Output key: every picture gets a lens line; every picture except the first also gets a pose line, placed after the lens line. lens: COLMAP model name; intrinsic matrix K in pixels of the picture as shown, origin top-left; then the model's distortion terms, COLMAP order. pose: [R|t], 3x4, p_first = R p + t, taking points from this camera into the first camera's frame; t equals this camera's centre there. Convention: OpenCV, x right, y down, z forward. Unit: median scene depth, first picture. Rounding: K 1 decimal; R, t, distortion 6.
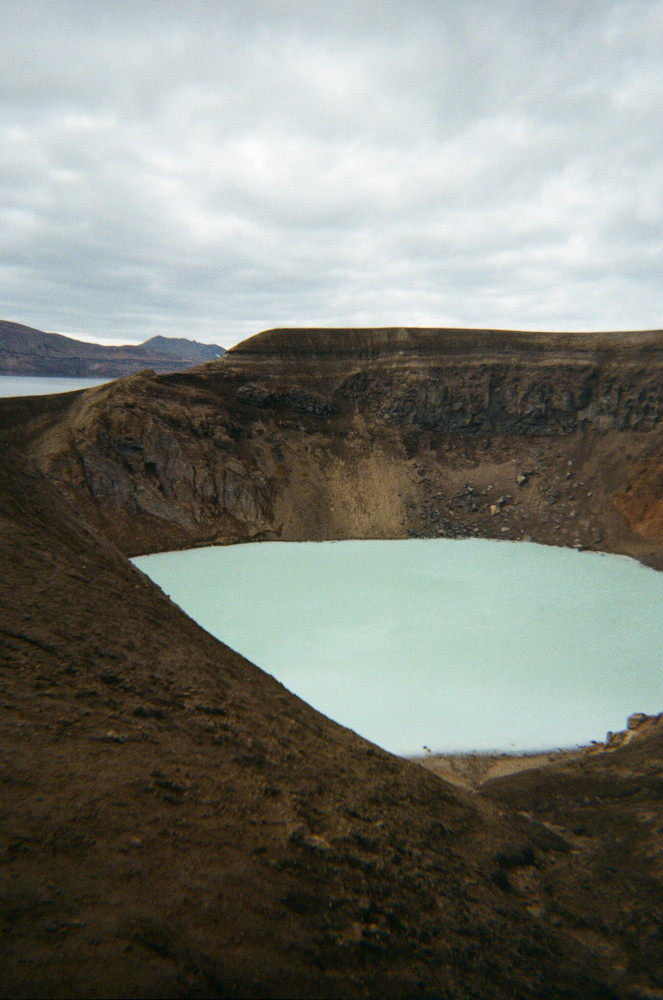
lens RADIAL K [[839.3, 0, 331.5], [0, 839.3, 500.0], [0, 0, 1]] dist [0.221466, -0.000113]
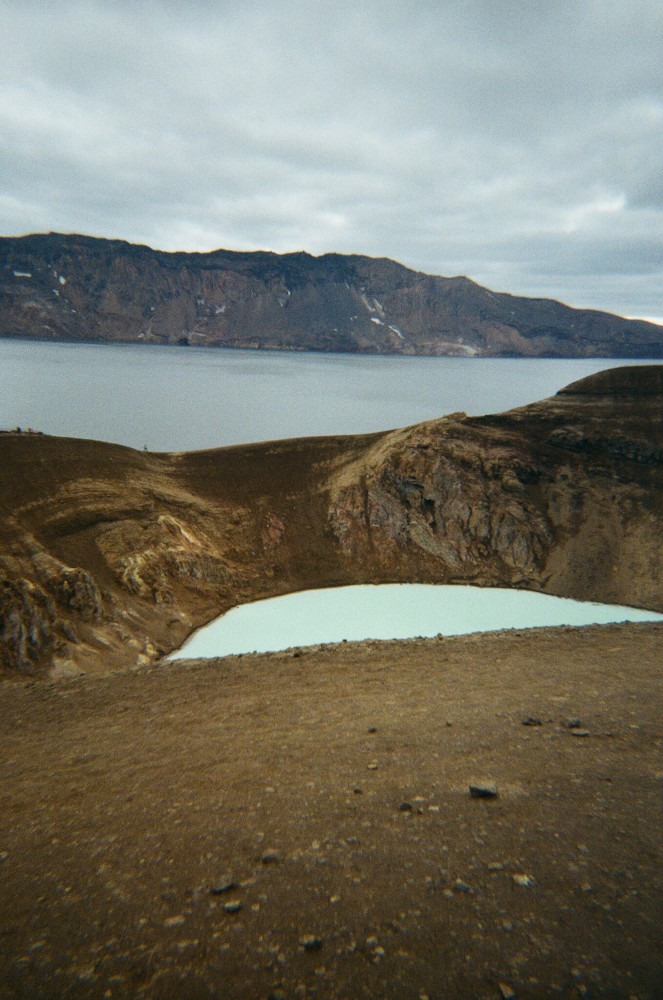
lens RADIAL K [[839.3, 0, 331.5], [0, 839.3, 500.0], [0, 0, 1]] dist [0.221466, -0.000113]
pose [[0.805836, 0.117793, -0.580304, 0.308217], [-0.109671, 0.992749, 0.049219, -0.081060], [0.581894, 0.023980, 0.812911, 0.034874]]
